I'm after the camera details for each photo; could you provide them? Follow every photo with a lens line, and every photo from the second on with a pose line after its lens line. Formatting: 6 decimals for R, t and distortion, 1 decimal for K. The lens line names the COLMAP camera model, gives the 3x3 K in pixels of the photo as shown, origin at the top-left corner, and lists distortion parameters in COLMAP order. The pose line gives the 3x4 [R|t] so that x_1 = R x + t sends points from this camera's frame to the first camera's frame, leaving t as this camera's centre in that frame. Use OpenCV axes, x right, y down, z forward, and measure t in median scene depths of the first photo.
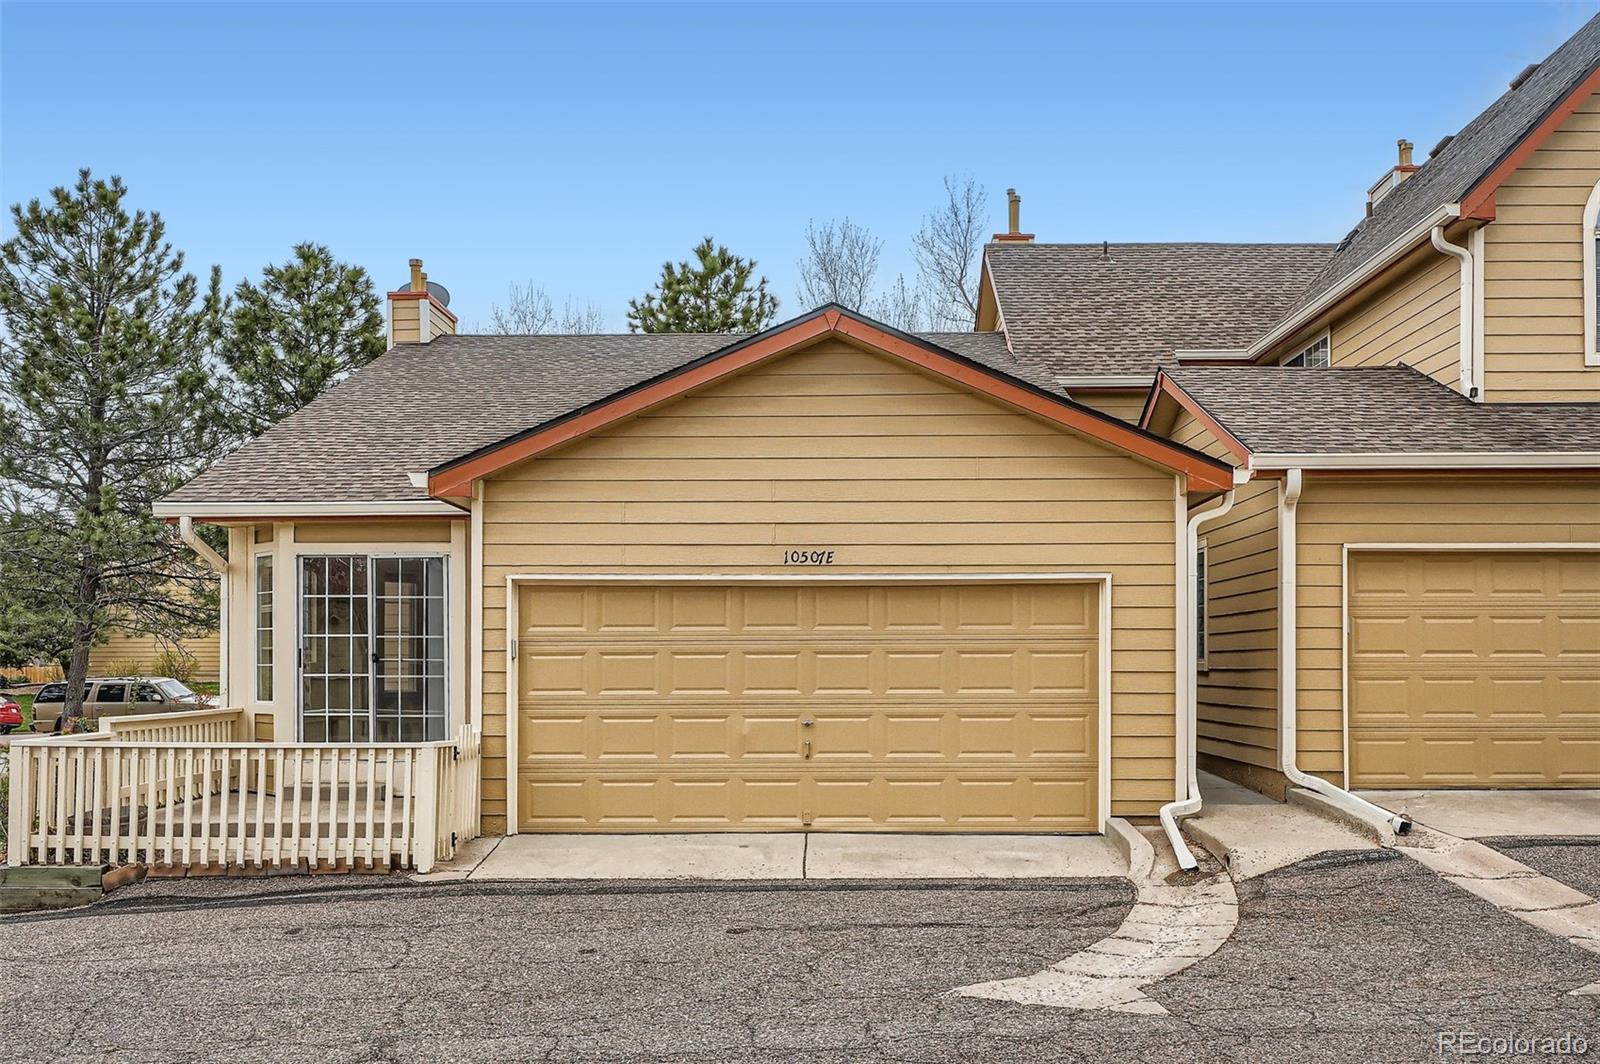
lens RADIAL K [[1469.7, 0, 800.5], [0, 1469.7, 533.8], [0, 0, 1]] dist [-0.013643, 0.000000]
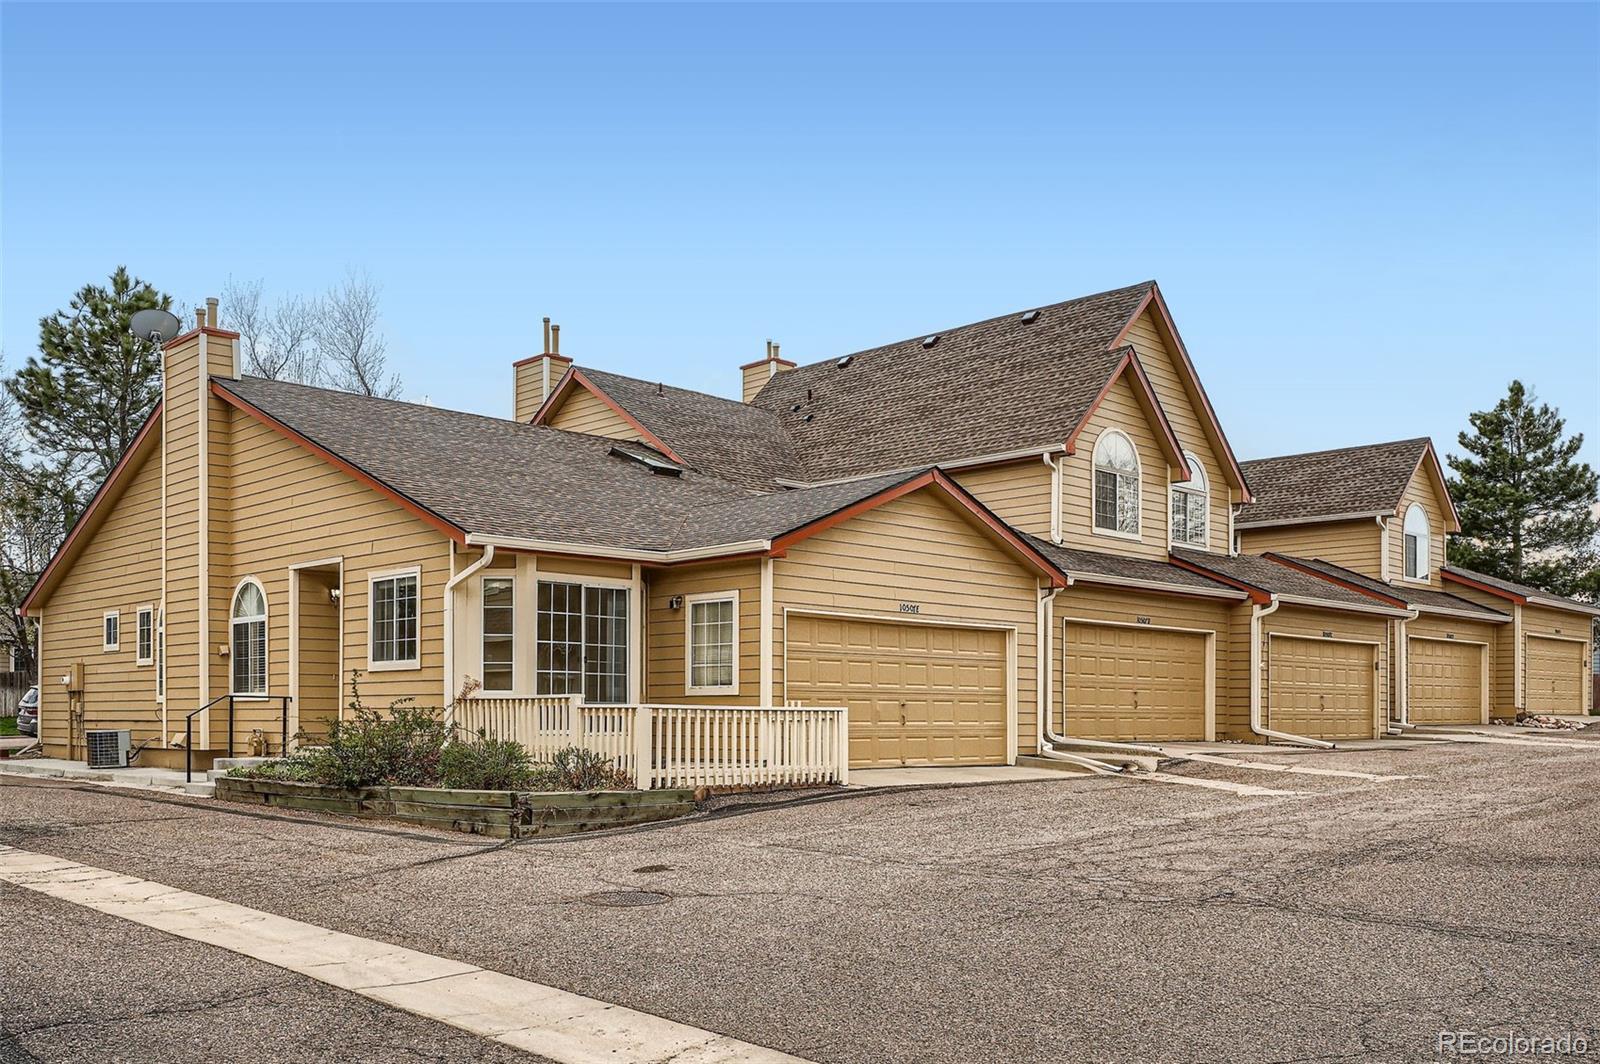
lens RADIAL K [[1469.7, 0, 799.2], [0, 1469.7, 532.3], [0, 0, 1]] dist [-0.013643, 0.000000]
pose [[0.690581, 0.096293, 0.716816, -1.317630], [-0.067122, 0.995353, -0.069045, 0.054645], [-0.720133, -0.000433, 0.693836, -0.106690]]
